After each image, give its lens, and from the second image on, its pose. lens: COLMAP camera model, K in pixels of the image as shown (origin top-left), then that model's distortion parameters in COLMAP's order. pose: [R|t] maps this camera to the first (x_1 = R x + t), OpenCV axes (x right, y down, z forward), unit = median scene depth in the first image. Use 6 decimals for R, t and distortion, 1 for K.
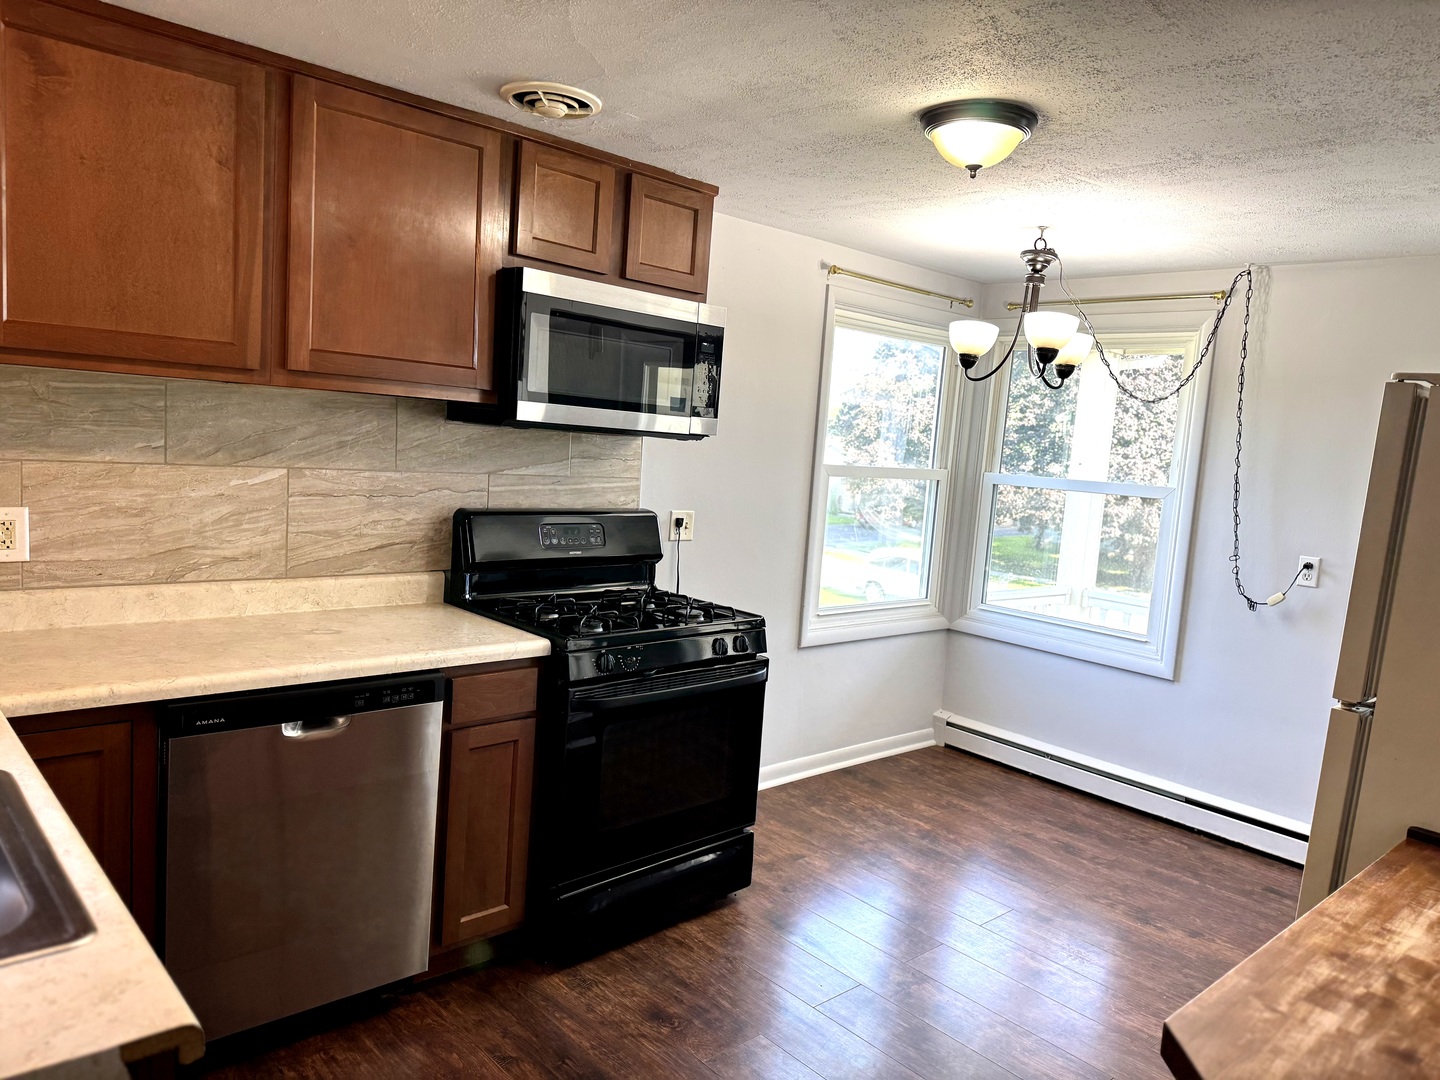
lens RADIAL K [[1012.9, 0, 729.2], [0, 1012.9, 541.6], [0, 0, 1]] dist [0.096710, -0.004733]
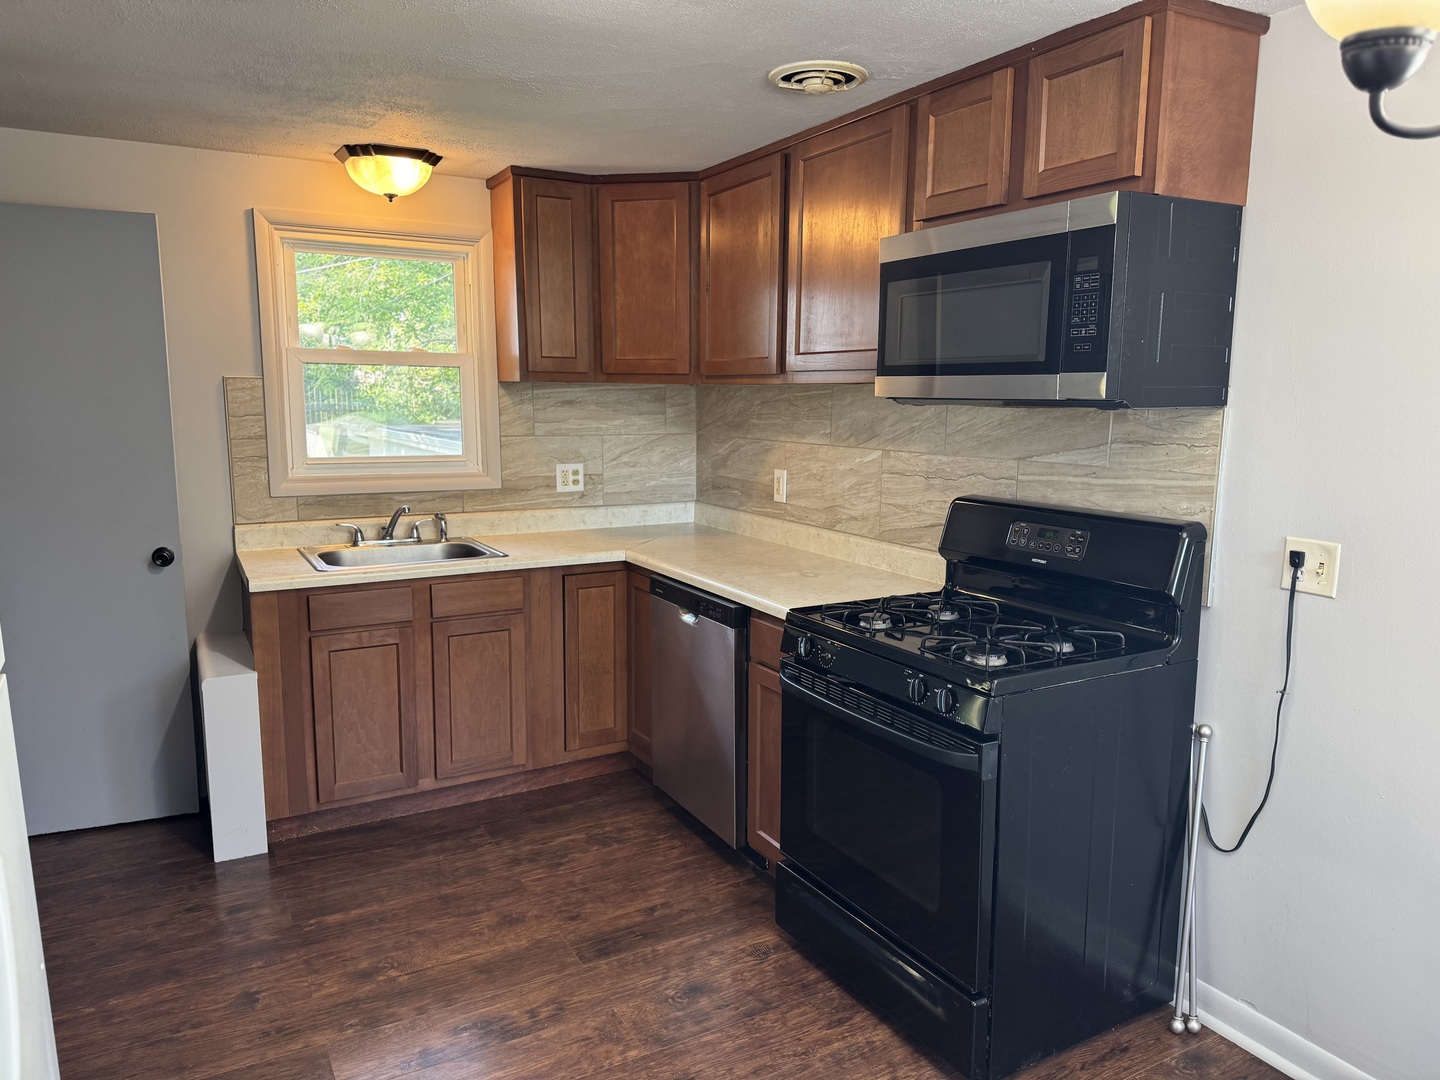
lens RADIAL K [[1012.9, 0, 730.3], [0, 1012.9, 540.3], [0, 0, 1]] dist [0.096710, -0.004733]
pose [[-0.213228, 0.069345, -0.974538, 0.762575], [-0.128457, 0.986829, 0.098326, -0.058437], [0.968521, 0.146152, -0.201512, 1.045478]]
